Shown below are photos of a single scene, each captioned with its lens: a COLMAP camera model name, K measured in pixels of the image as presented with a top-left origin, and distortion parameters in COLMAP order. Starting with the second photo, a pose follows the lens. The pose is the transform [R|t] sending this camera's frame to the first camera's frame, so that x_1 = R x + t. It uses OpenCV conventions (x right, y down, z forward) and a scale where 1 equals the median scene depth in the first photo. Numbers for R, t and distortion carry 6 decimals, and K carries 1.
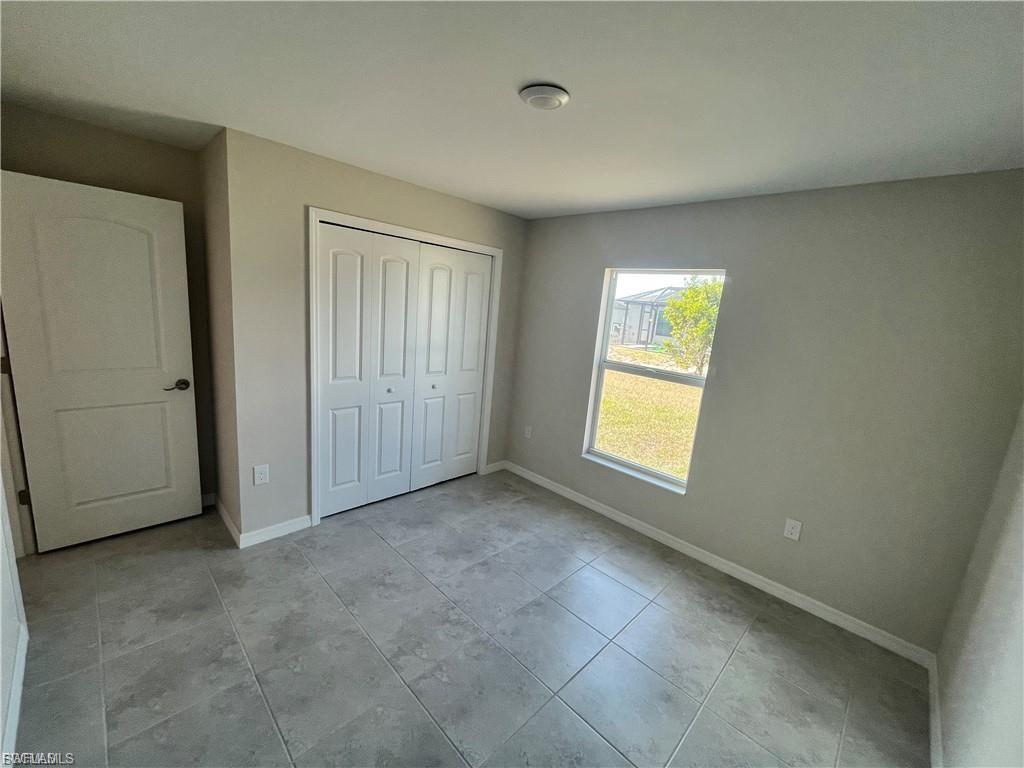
lens RADIAL K [[419.9, 0, 512.0], [0, 419.9, 384.0], [0, 0, 1]] dist [-0.001930, -0.000180]
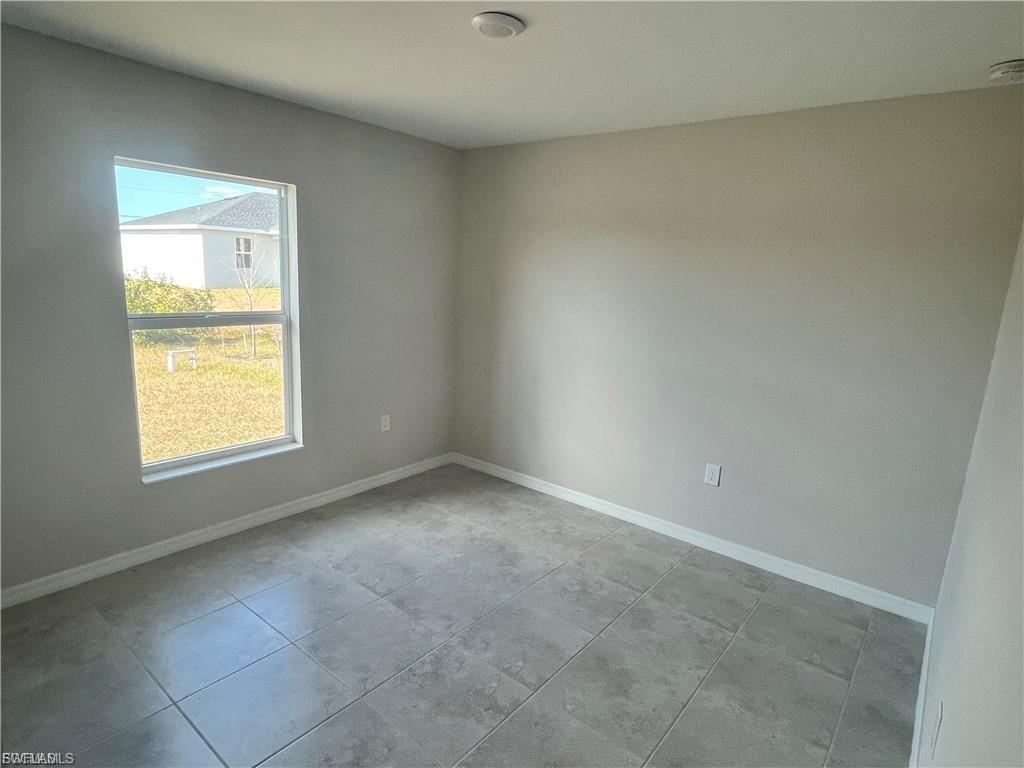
lens RADIAL K [[560.4, 0, 512.0], [0, 560.4, 384.0], [0, 0, 1]] dist [0.001728, 0.000345]
pose [[-0.095068, -0.288714, 0.952684, -0.893938], [0.127440, 0.945614, 0.299289, -0.198513], [-0.987280, 0.149863, -0.053104, 0.759068]]
